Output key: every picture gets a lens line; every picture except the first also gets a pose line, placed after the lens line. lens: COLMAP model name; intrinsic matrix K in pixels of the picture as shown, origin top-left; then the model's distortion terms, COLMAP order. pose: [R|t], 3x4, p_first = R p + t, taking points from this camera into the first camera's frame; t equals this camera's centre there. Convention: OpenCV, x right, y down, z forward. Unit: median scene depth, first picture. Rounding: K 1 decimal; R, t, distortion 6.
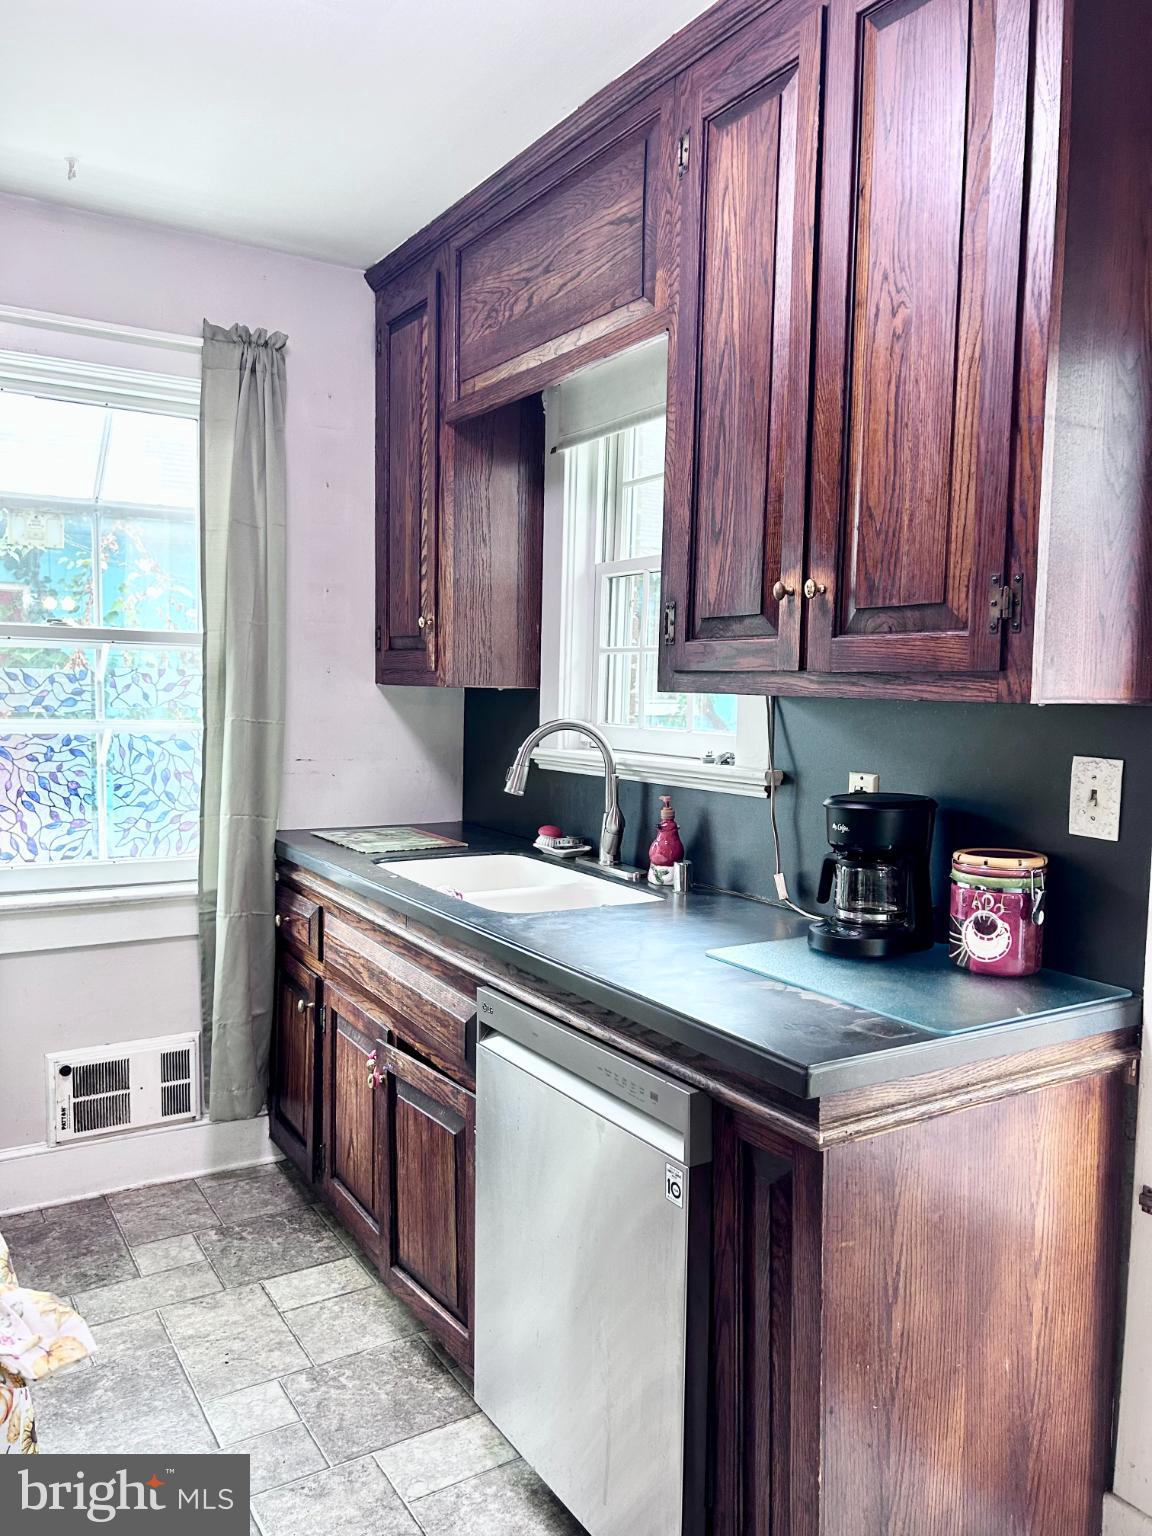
lens RADIAL K [[1154.7, 0, 581.4], [0, 1154.7, 777.3], [0, 0, 1]] dist [0.032199, -0.010292]
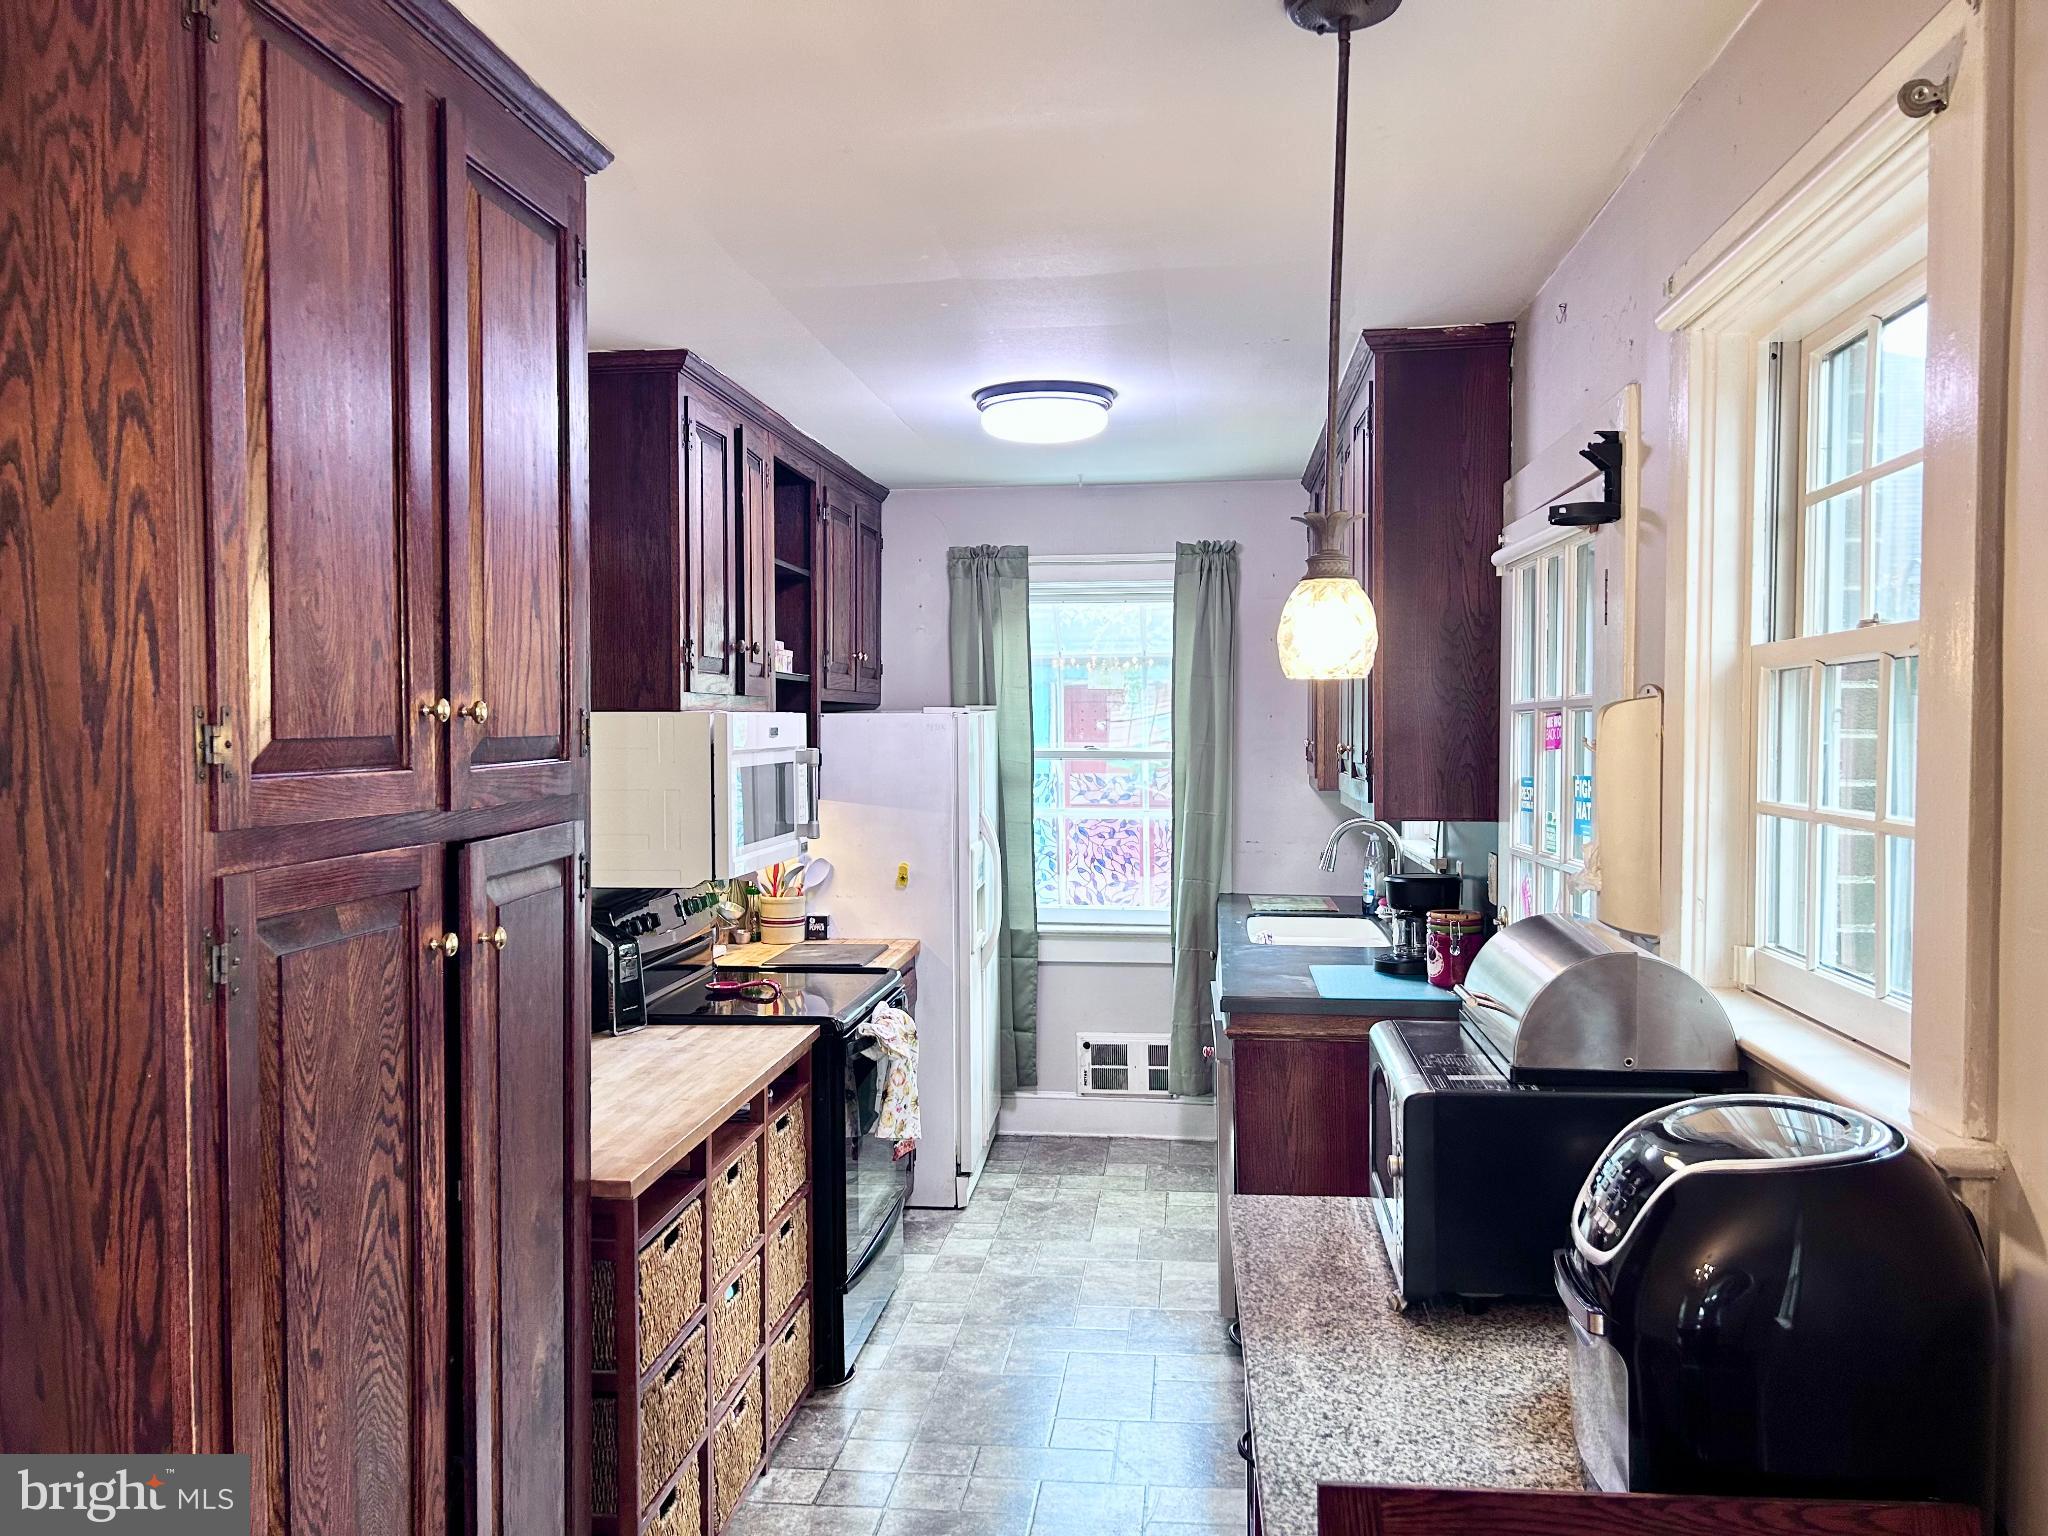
lens RADIAL K [[1539.6, 0, 1029.7], [0, 1539.6, 768.0], [0, 0, 1]] dist [0.032199, -0.010292]
pose [[0.782495, -0.003086, -0.622649, 0.642408], [-0.033687, 0.998313, -0.047283, -0.007379], [0.621745, 0.057974, 0.781071, -0.538783]]
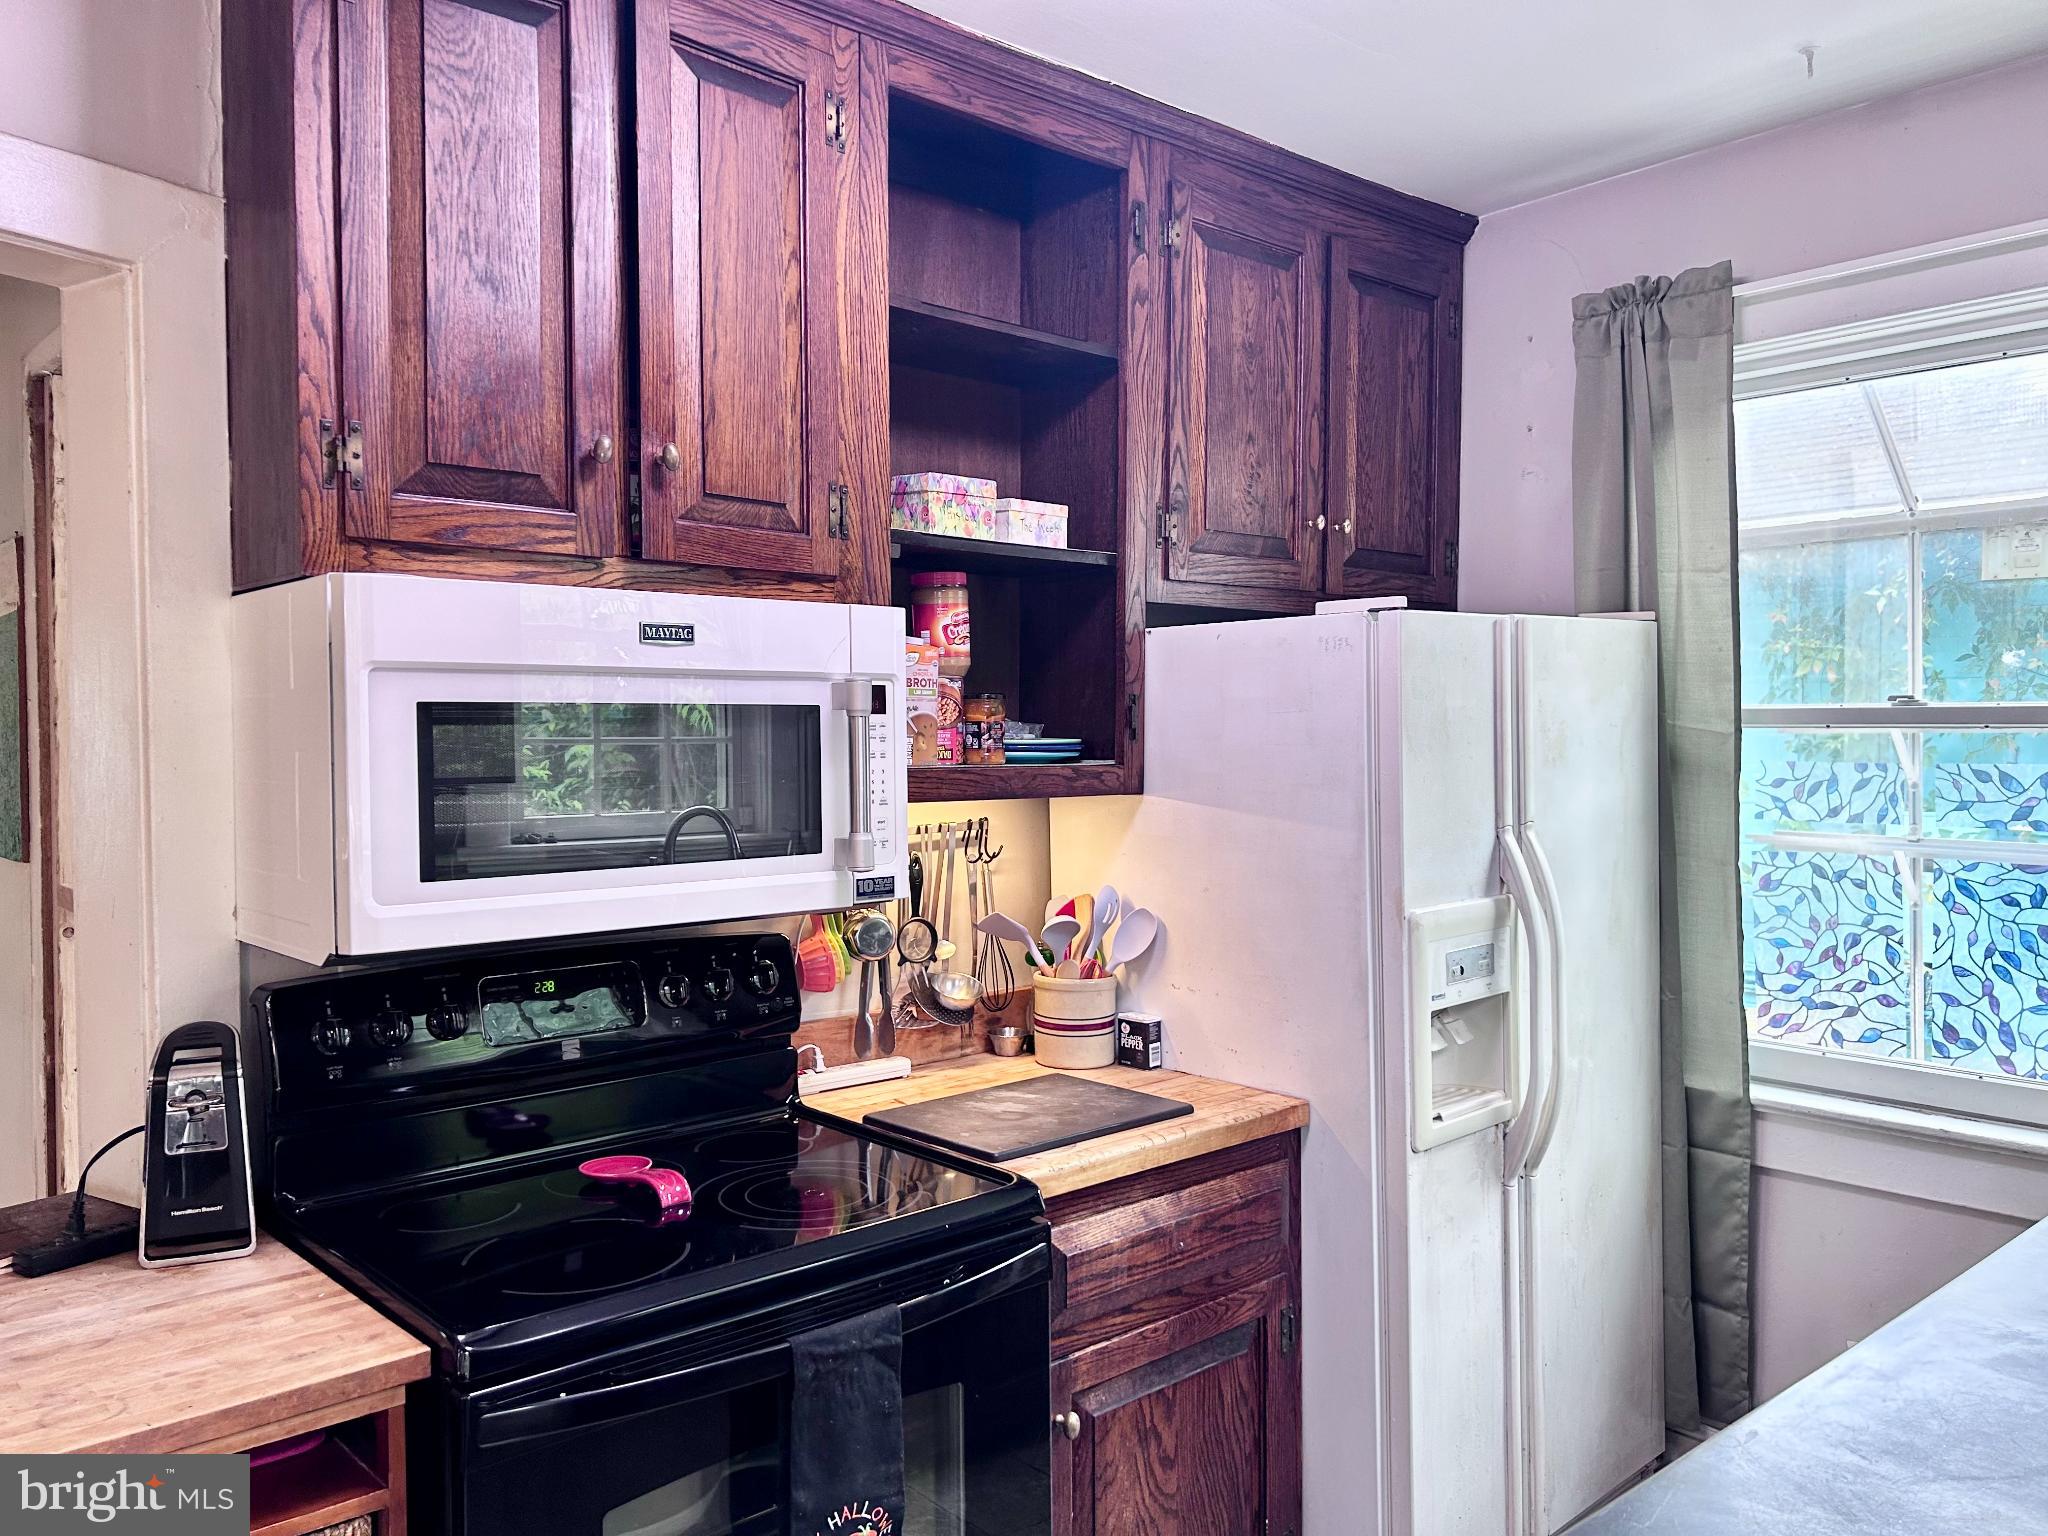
lens RADIAL K [[1539.6, 0, 1018.2], [0, 1539.6, 760.7], [0, 0, 1]] dist [0.032199, -0.010292]
pose [[0.163556, 0.003179, -0.986529, 0.302256], [-0.075819, 0.997078, -0.009357, -0.045232], [0.983616, 0.076328, 0.163319, 0.308032]]
